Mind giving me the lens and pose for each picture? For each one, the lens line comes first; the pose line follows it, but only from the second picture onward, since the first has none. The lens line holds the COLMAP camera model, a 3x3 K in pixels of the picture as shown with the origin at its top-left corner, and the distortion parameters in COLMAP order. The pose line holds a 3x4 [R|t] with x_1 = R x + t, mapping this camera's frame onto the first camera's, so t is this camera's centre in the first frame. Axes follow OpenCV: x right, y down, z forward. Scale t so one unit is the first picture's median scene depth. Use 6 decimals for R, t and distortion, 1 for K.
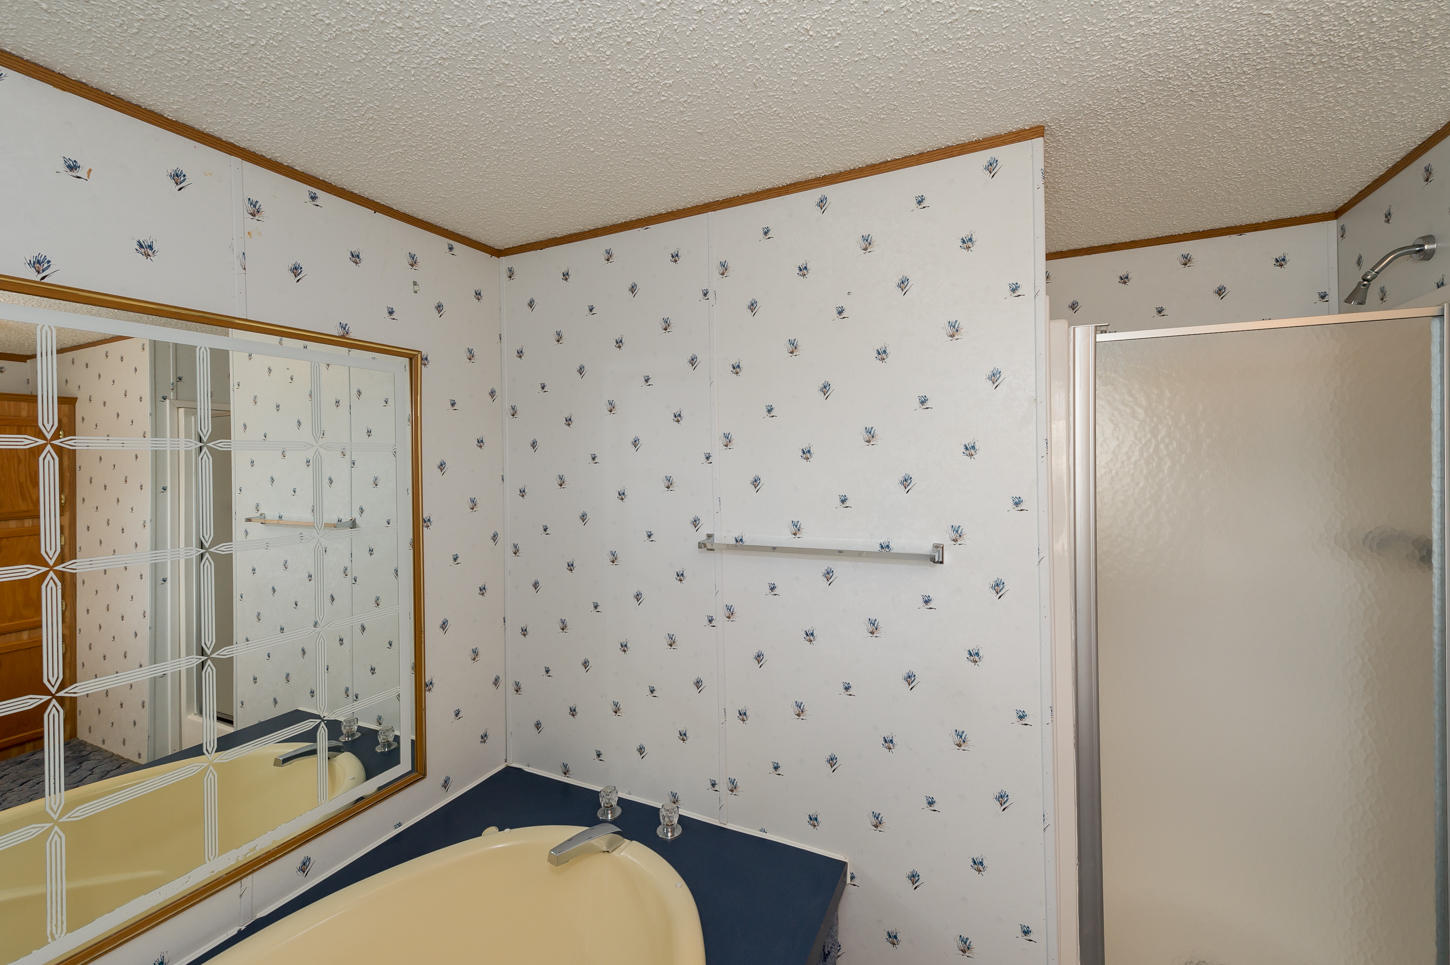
lens RADIAL K [[604.9, 0, 723.0], [0, 604.9, 474.2], [0, 0, 1]] dist [0.012718, 0.000283]
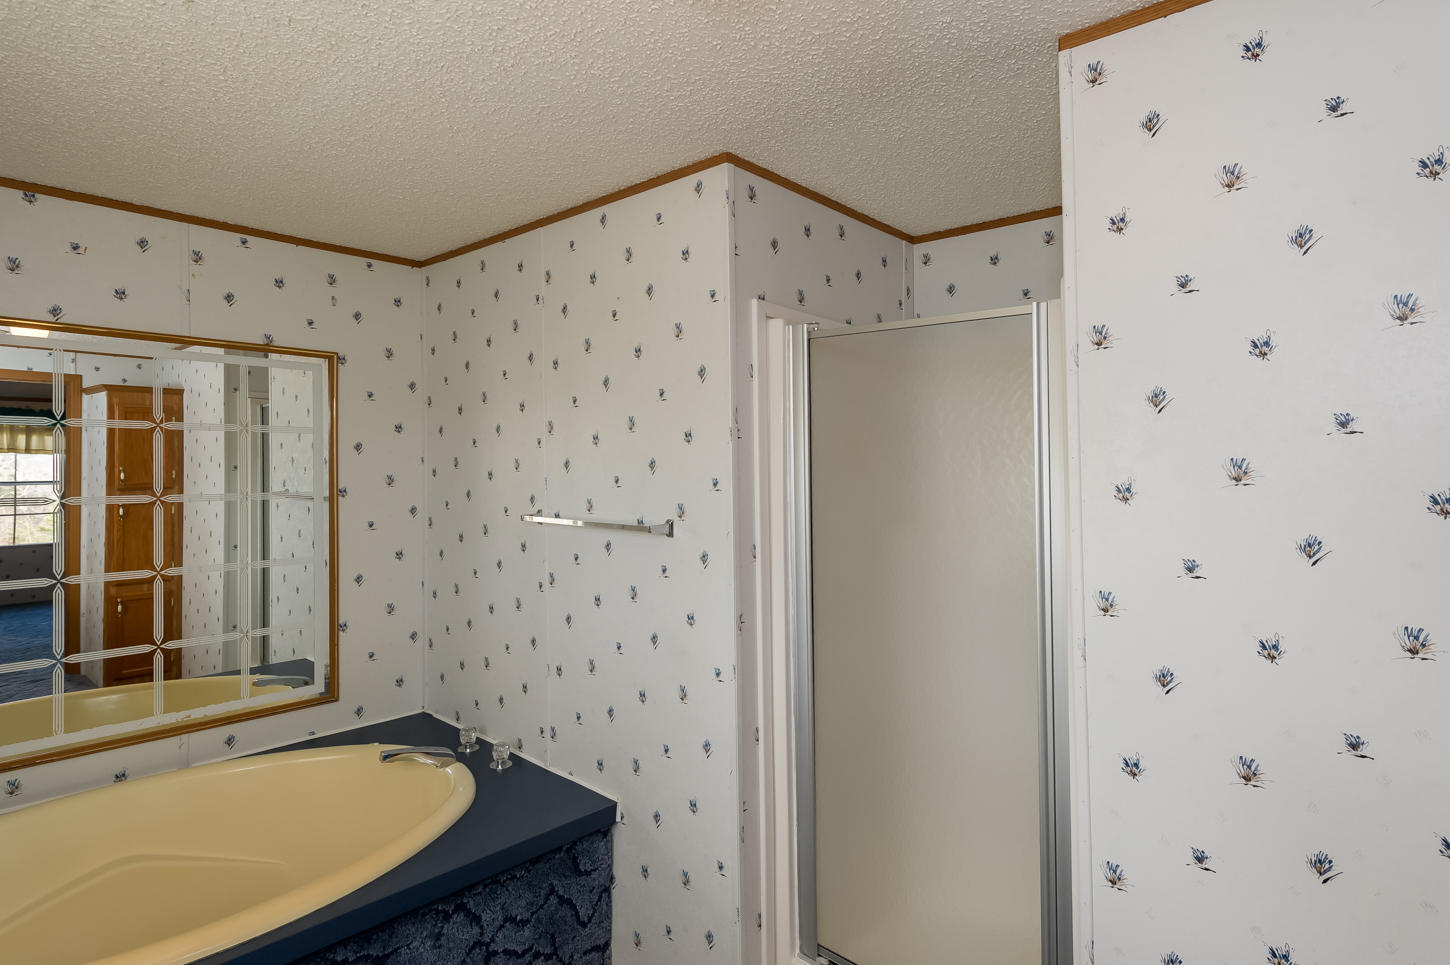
lens RADIAL K [[769.3, 0, 724.1], [0, 769.3, 480.1], [0, 0, 1]] dist [0.019543, -0.000520]
pose [[0.960416, 0.028043, -0.277156, 0.706415], [-0.027432, 0.999605, 0.006081, 0.024721], [0.277217, 0.001763, 0.960806, -0.293002]]
